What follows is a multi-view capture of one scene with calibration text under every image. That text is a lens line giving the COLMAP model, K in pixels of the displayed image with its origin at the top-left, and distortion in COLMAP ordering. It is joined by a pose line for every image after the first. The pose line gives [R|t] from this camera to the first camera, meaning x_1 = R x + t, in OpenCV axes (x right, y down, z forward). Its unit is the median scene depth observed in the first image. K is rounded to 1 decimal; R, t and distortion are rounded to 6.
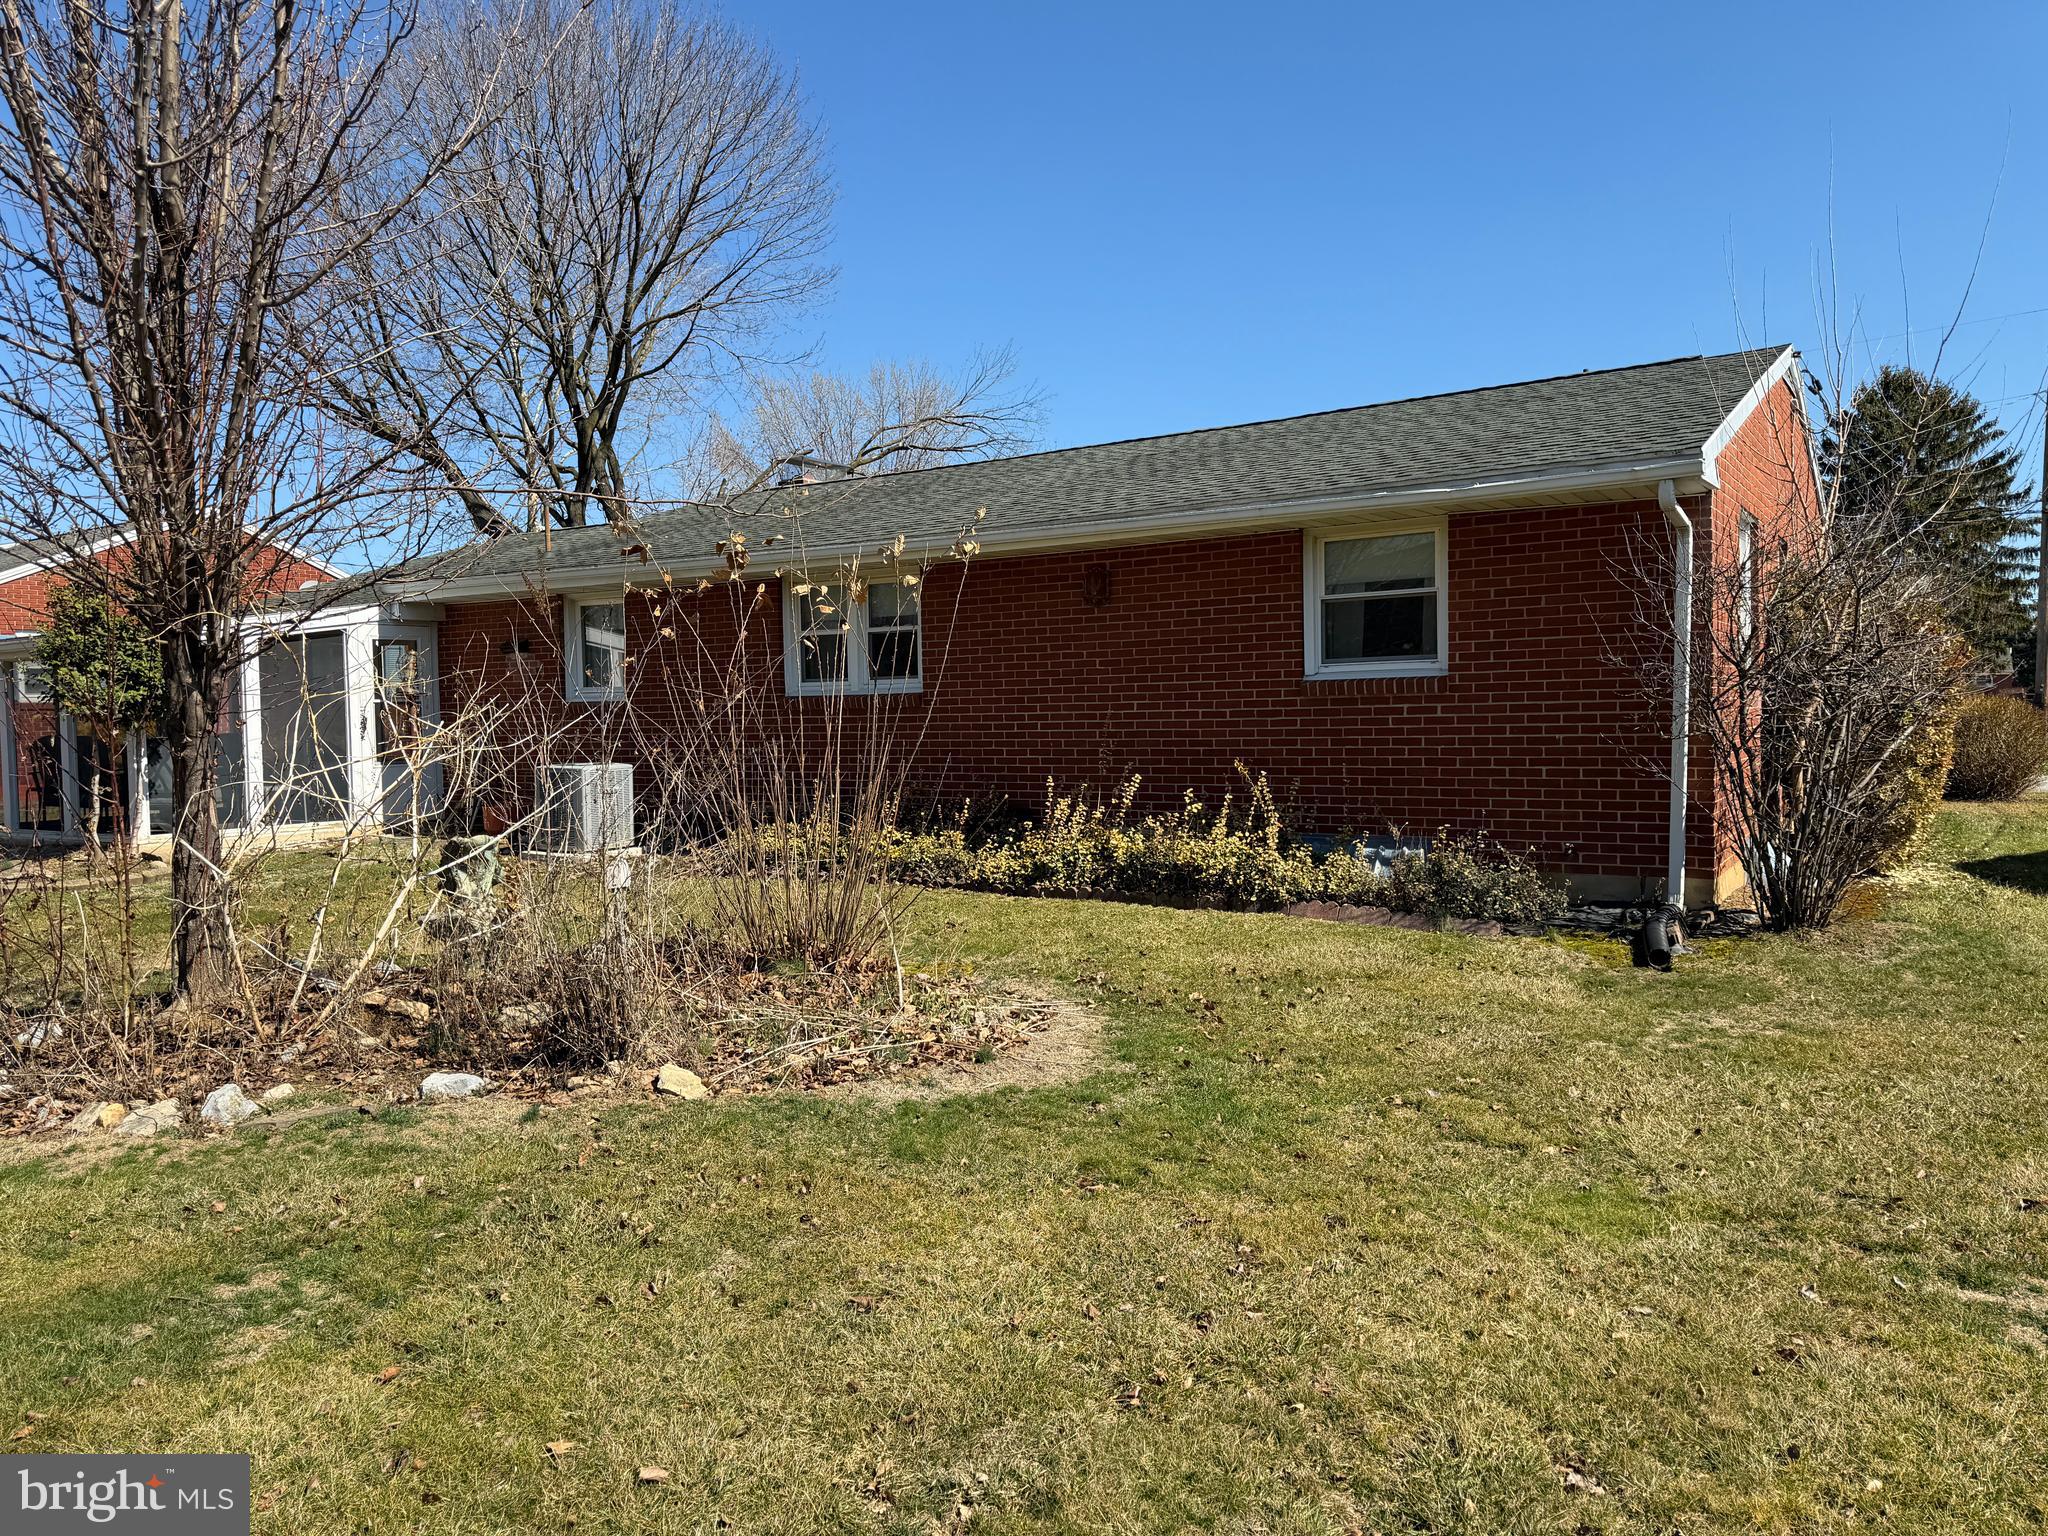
lens RADIAL K [[1444.7, 0, 1015.5], [0, 1444.7, 760.2], [0, 0, 1]] dist [0.037940, -0.039713]
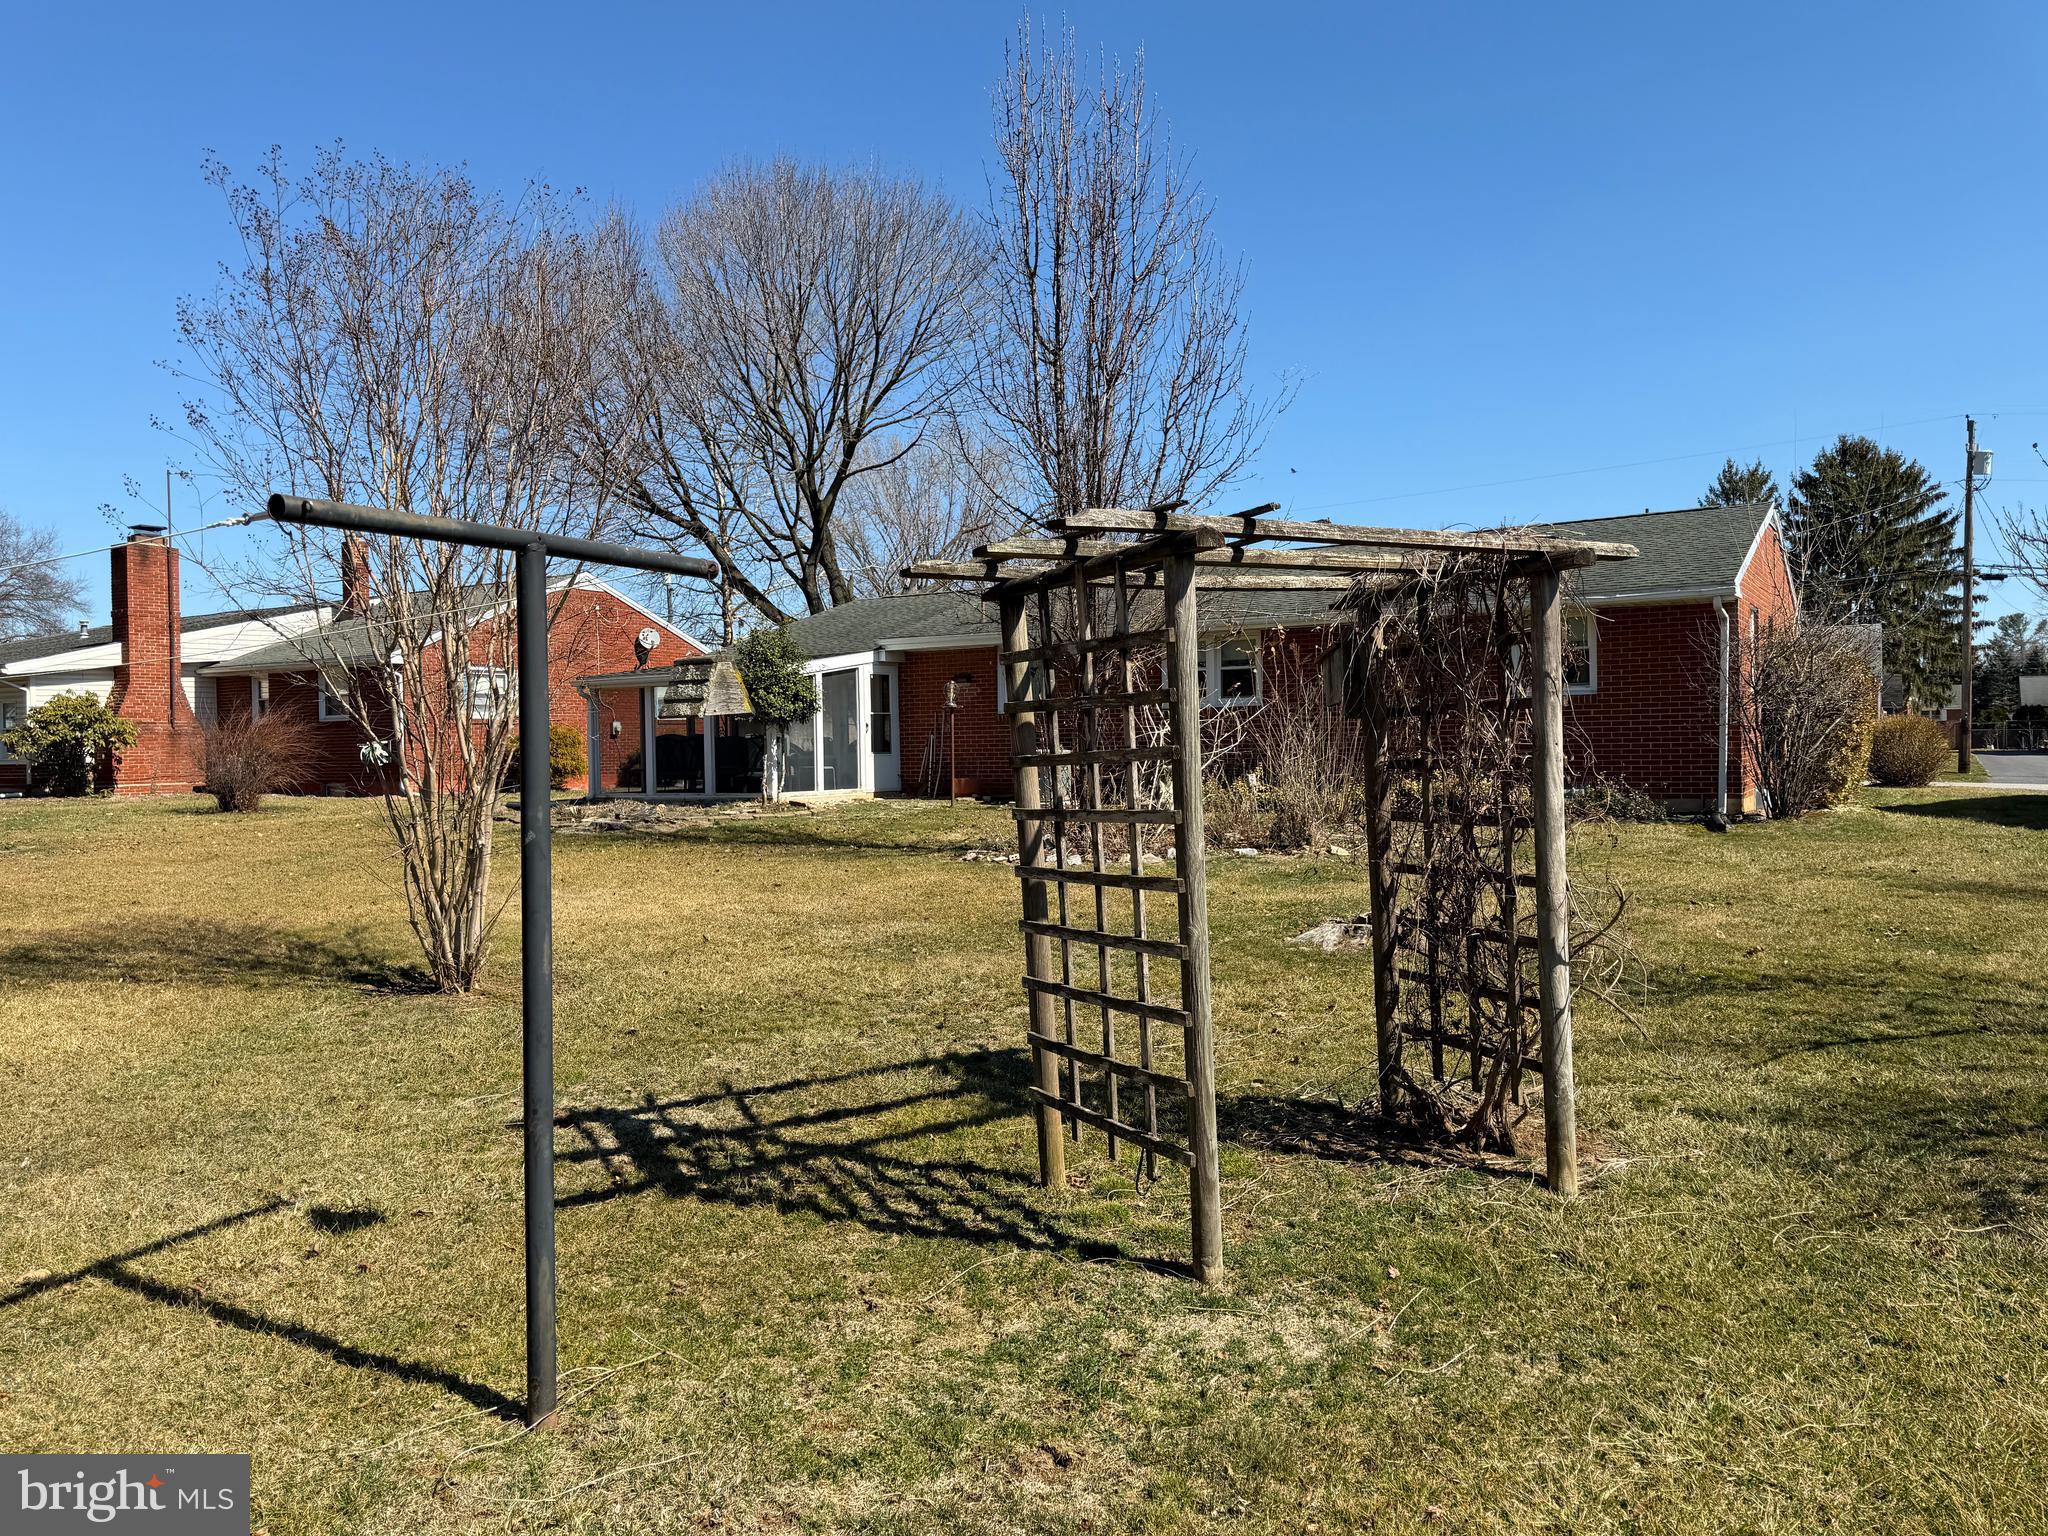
lens RADIAL K [[1444.7, 0, 1043.3], [0, 1444.7, 760.0], [0, 0, 1]] dist [0.037940, -0.039713]
pose [[0.999517, -0.000559, 0.031069, -0.318181], [0.001336, 0.999687, -0.024998, 0.048200], [-0.031046, 0.025028, 0.999205, -0.566709]]
